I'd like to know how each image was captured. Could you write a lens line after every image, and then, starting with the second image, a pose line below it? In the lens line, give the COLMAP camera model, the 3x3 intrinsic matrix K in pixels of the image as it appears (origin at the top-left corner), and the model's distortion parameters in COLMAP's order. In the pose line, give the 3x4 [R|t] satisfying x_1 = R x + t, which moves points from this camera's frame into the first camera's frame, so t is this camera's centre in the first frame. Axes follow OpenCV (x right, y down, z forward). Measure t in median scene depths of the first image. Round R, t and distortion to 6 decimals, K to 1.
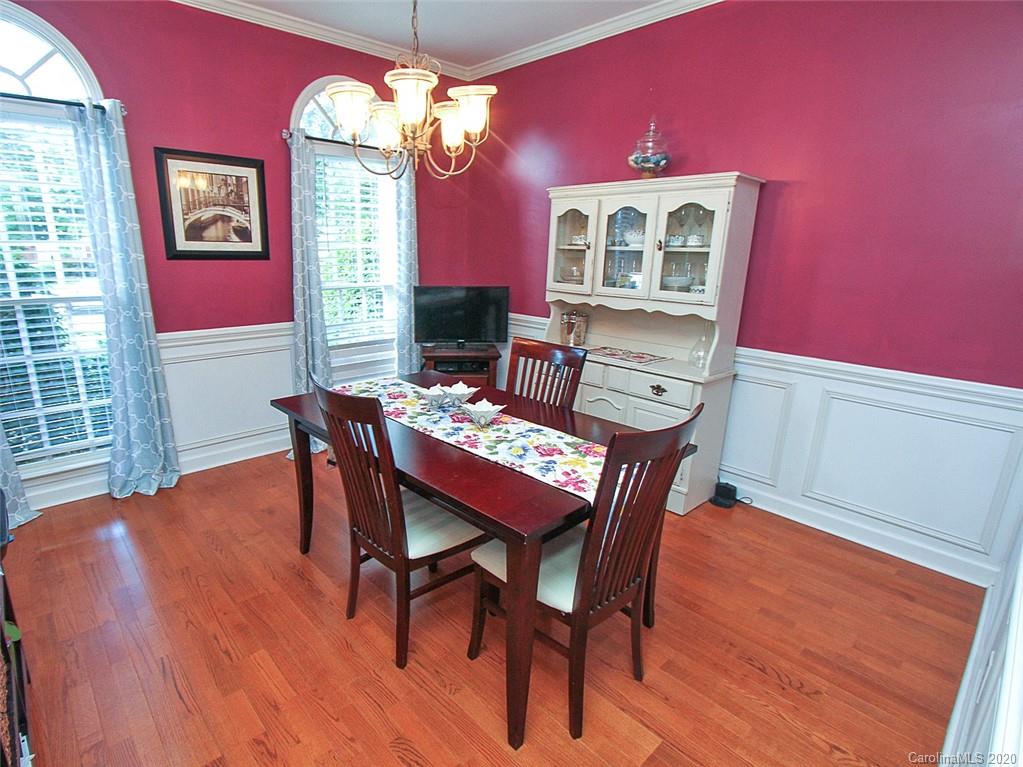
lens RADIAL K [[532.9, 0, 517.2], [0, 532.9, 392.3], [0, 0, 1]] dist [-0.020844, 0.002548]
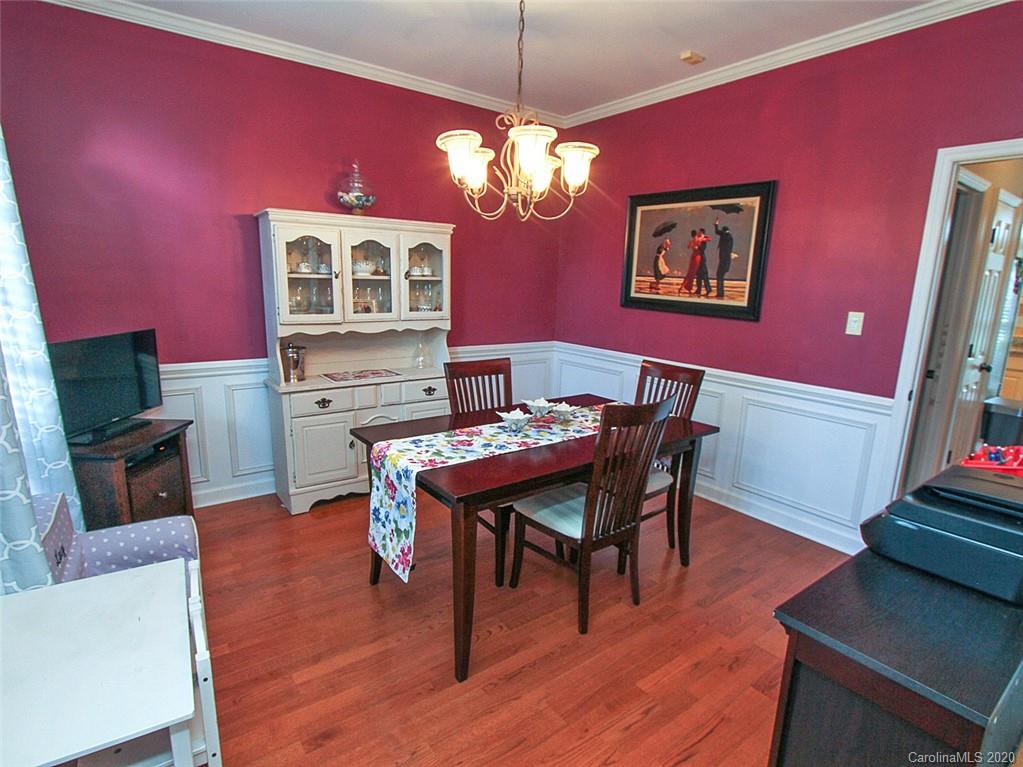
lens RADIAL K [[532.9, 0, 517.2], [0, 532.9, 392.3], [0, 0, 1]] dist [-0.020844, 0.002548]
pose [[0.141442, -0.222145, 0.964700, -0.880867], [0.241663, 0.952762, 0.183964, -0.173840], [-0.959996, 0.207112, 0.188445, 0.550103]]
